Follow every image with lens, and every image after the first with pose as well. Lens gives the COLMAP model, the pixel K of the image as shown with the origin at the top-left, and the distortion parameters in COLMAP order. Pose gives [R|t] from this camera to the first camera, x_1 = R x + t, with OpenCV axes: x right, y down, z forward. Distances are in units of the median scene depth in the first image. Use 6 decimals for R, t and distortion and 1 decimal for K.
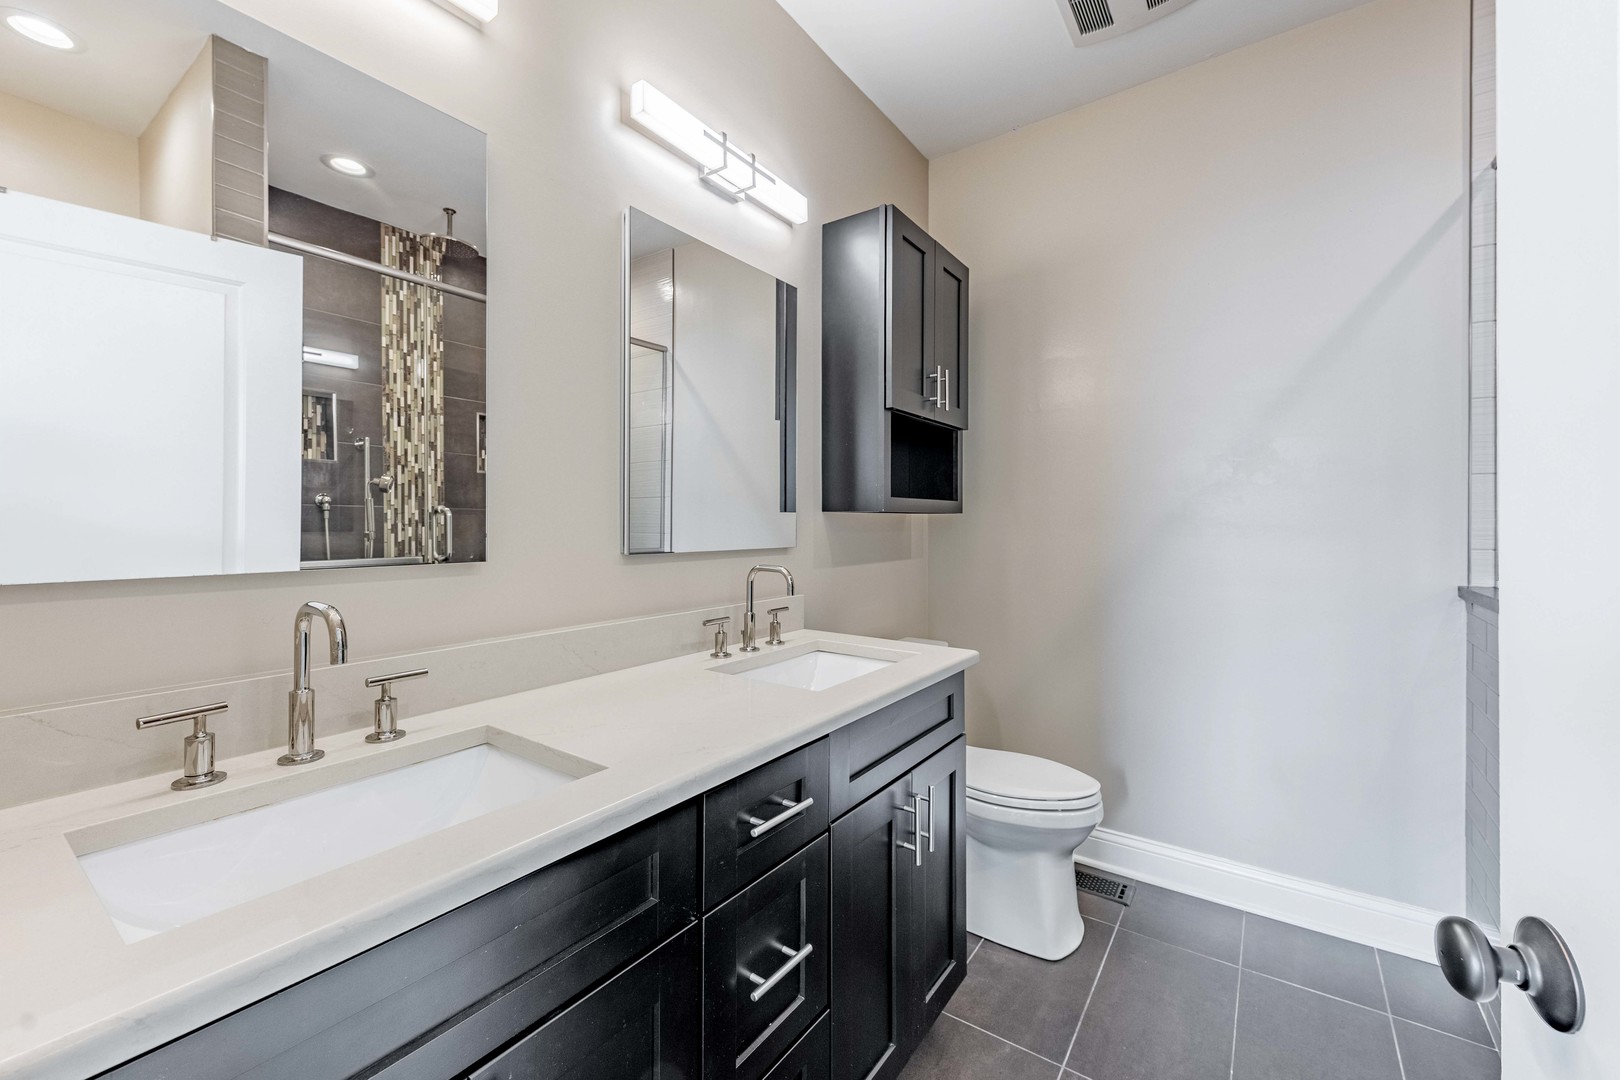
lens RADIAL K [[658.2, 0, 819.9], [0, 658.2, 511.7], [0, 0, 1]] dist [0.004091, -0.000830]
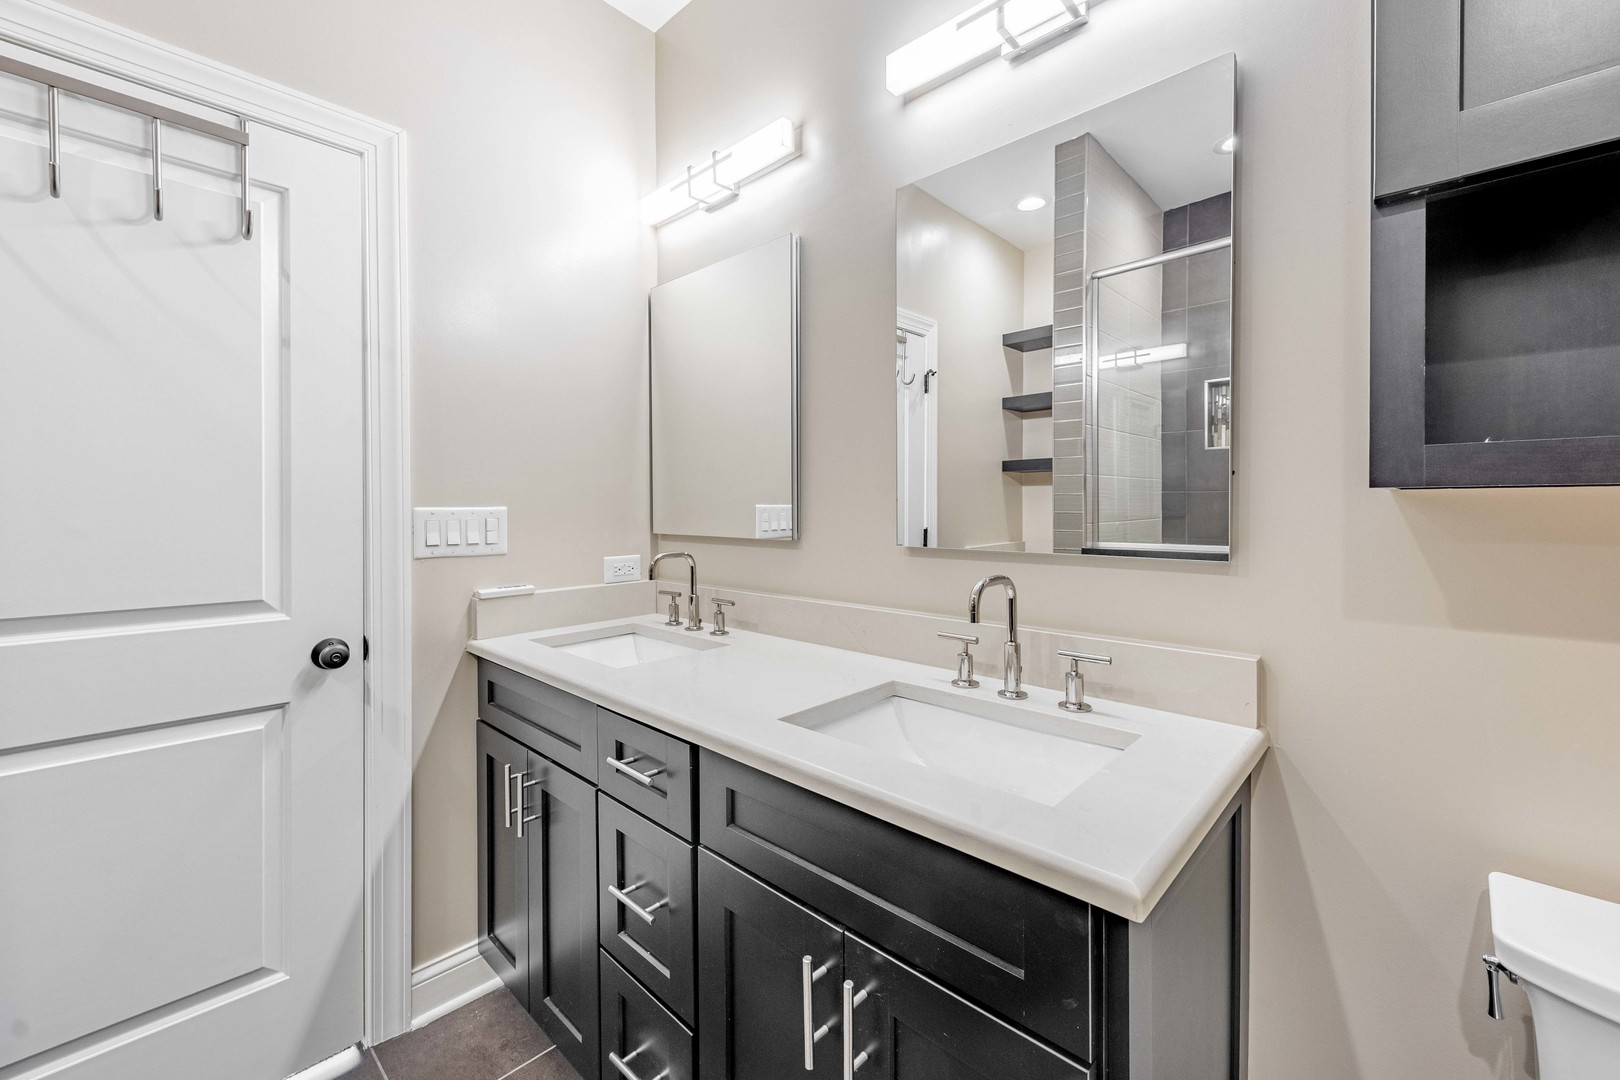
lens RADIAL K [[658.2, 0, 800.5], [0, 658.2, 516.8], [0, 0, 1]] dist [0.004091, -0.000830]
pose [[-0.135923, 0.008396, -0.990684, 0.889500], [0.011023, 0.999915, 0.006962, 0.018469], [0.990658, -0.009974, -0.136004, 1.252125]]
